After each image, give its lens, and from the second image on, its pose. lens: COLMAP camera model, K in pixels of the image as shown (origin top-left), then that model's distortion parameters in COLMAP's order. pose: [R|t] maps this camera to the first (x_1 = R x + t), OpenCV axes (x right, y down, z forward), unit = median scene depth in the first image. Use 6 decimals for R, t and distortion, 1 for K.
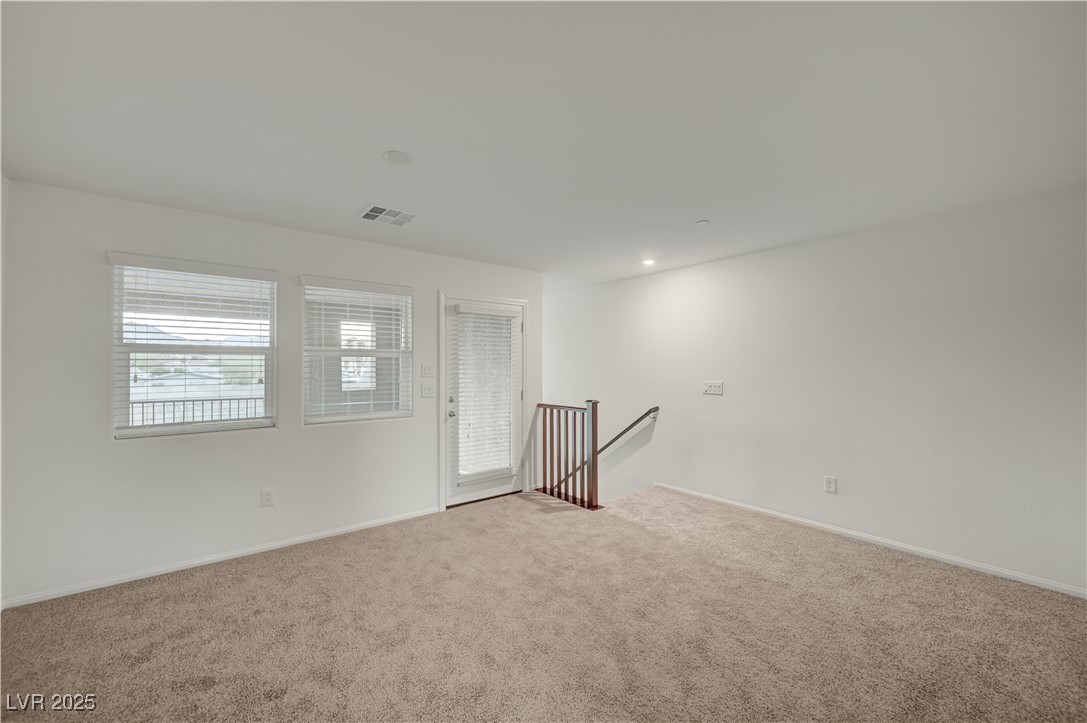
lens RADIAL K [[440.3, 0, 545.9], [0, 440.3, 364.5], [0, 0, 1]] dist [-0.000121, 0.000284]
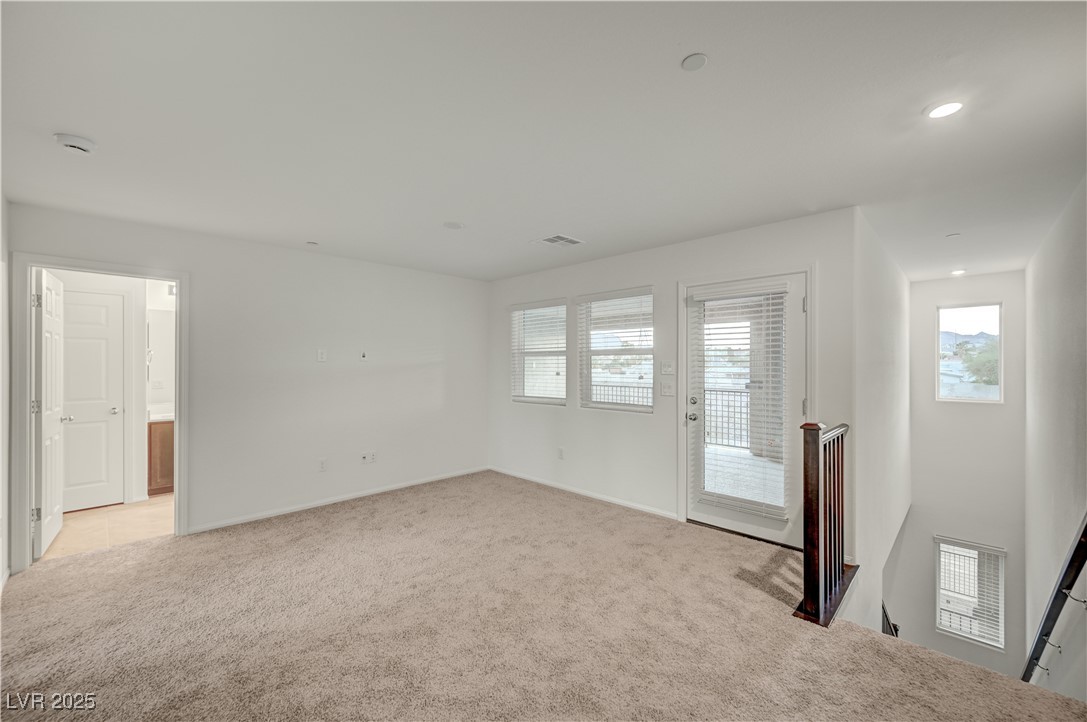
lens RADIAL K [[440.3, 0, 545.9], [0, 440.3, 364.0], [0, 0, 1]] dist [-0.000121, 0.000284]
pose [[0.108591, 0.002721, -0.994083, 0.648158], [0.006970, 0.999970, 0.003499, -0.000266], [0.994062, -0.007309, 0.108569, 0.623937]]
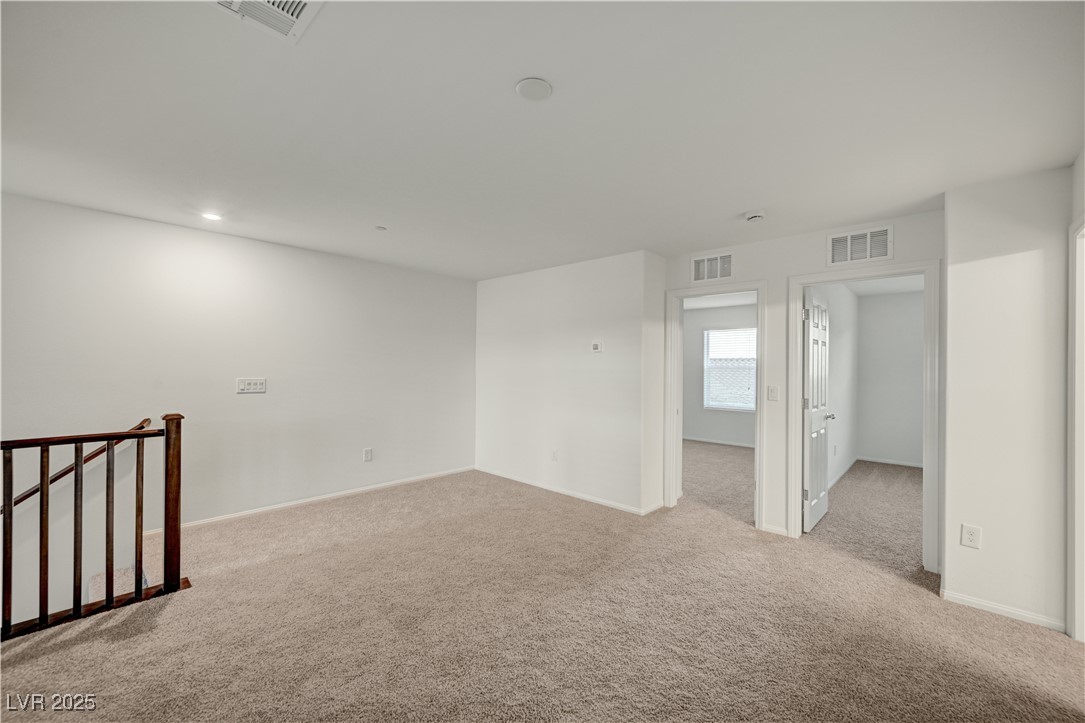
lens RADIAL K [[439.5, 0, 544.9], [0, 439.5, 364.5], [0, 0, 1]] dist [-0.000121, 0.000284]
pose [[-0.144631, -0.002257, 0.989483, -0.593748], [-0.012487, 0.999922, 0.000456, 0.004605], [-0.989407, -0.012290, -0.144648, 0.592850]]
